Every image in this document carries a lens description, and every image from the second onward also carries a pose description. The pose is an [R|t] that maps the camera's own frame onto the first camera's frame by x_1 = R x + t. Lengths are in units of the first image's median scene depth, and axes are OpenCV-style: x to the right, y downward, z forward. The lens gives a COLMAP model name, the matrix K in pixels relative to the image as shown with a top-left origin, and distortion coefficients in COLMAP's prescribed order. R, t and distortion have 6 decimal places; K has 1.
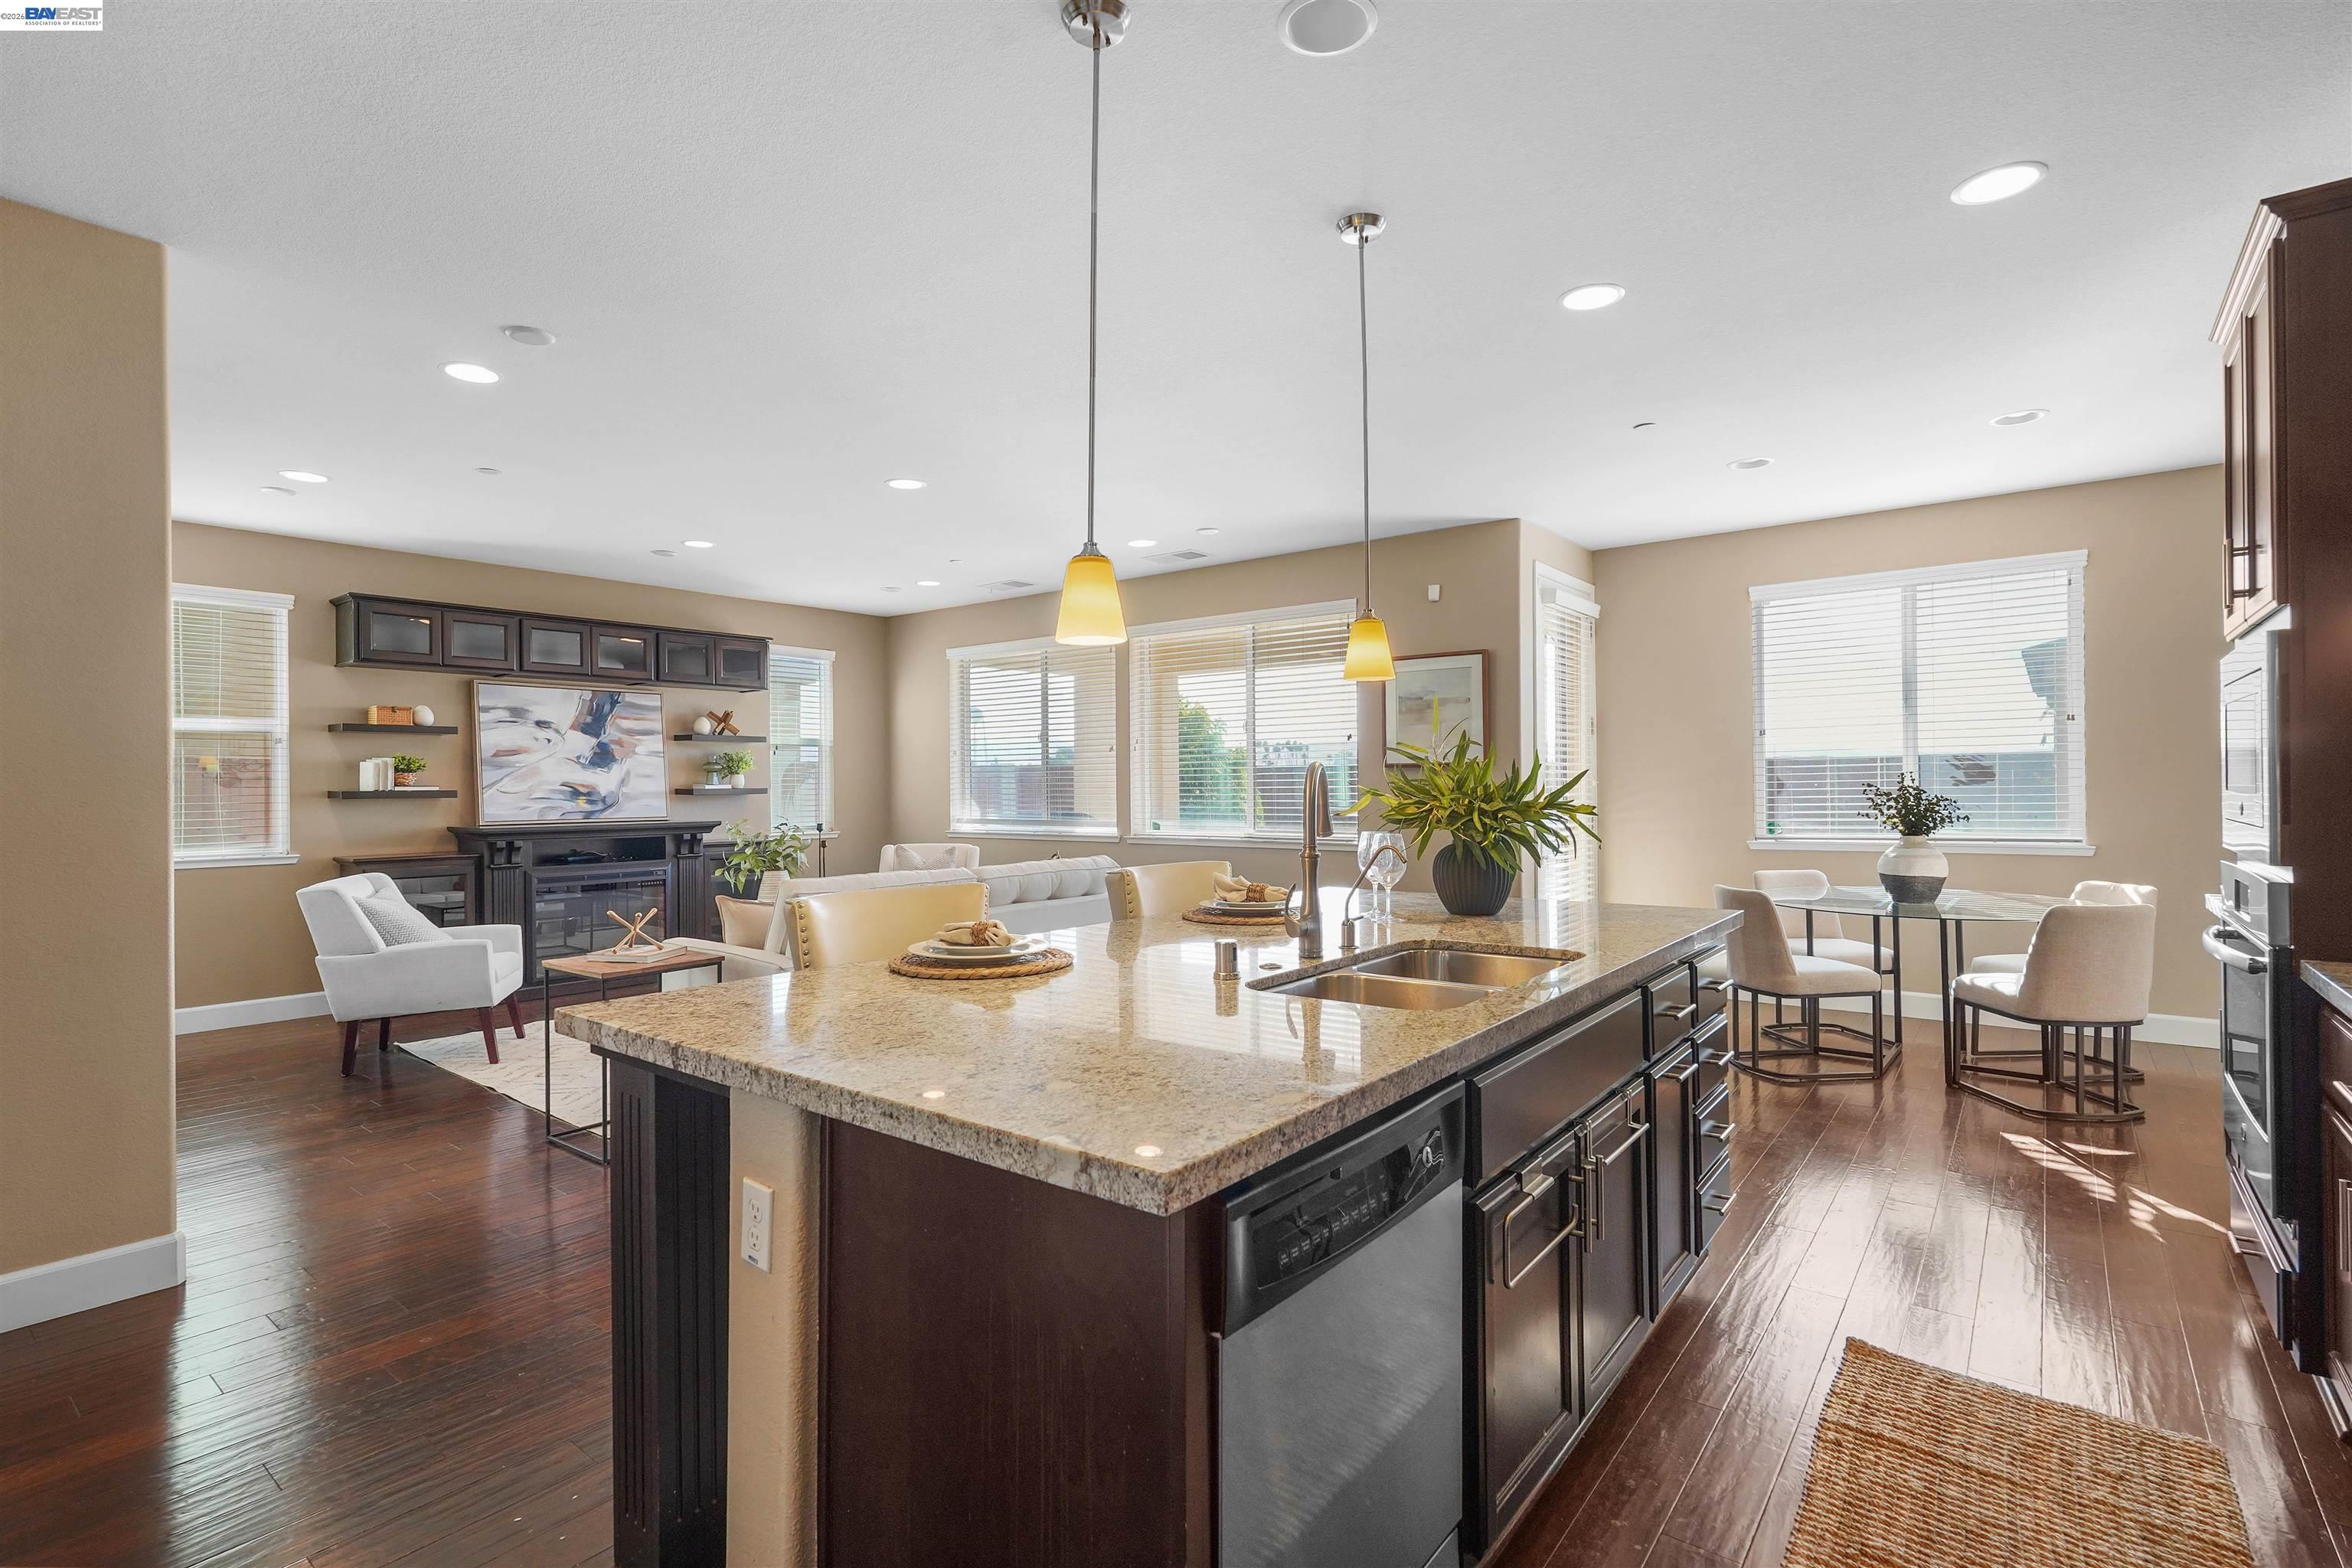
lens RADIAL K [[1128.6, 0, 1176.0], [0, 1128.6, 784.0], [0, 0, 1]] dist [-0.000062, -0.000090]
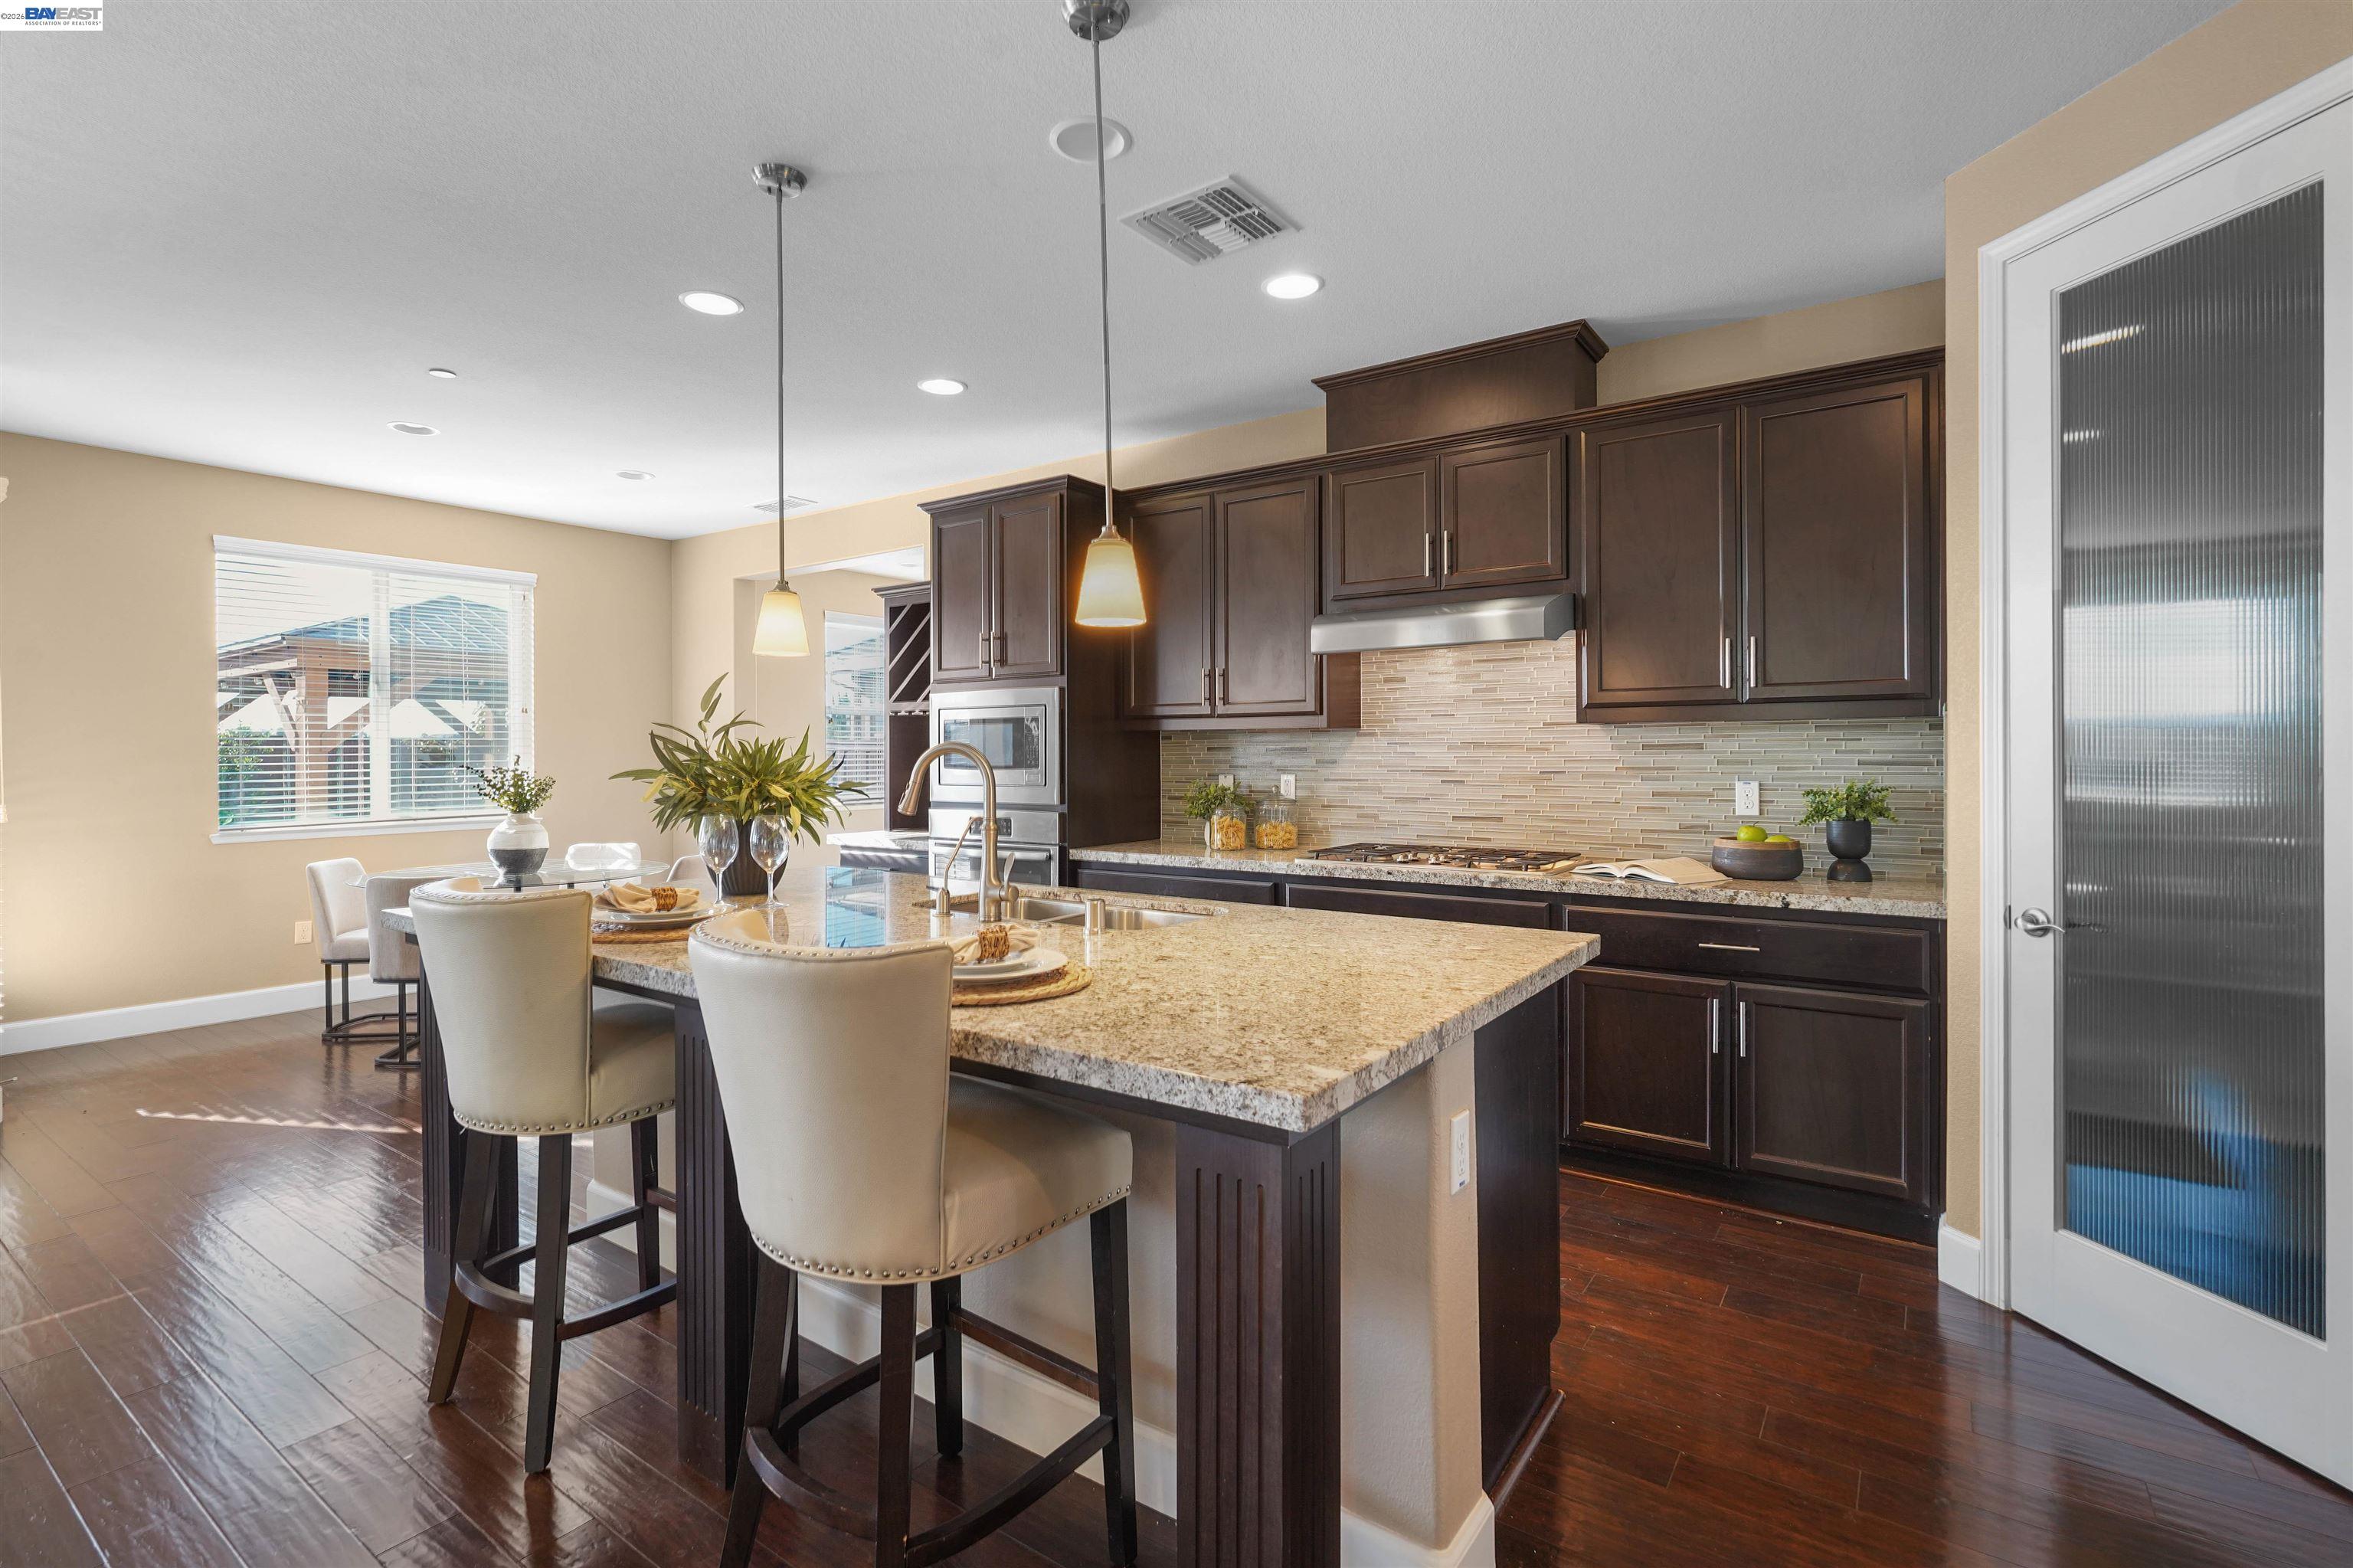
lens RADIAL K [[1099.0, 0, 1179.2], [0, 1099.0, 761.0], [0, 0, 1]] dist [-0.000043, 0.000400]
pose [[-0.050149, 0.007206, 0.998716, -0.321044], [0.002261, 0.999972, -0.007101, 0.002864], [-0.998739, 0.001902, -0.050163, 0.293137]]
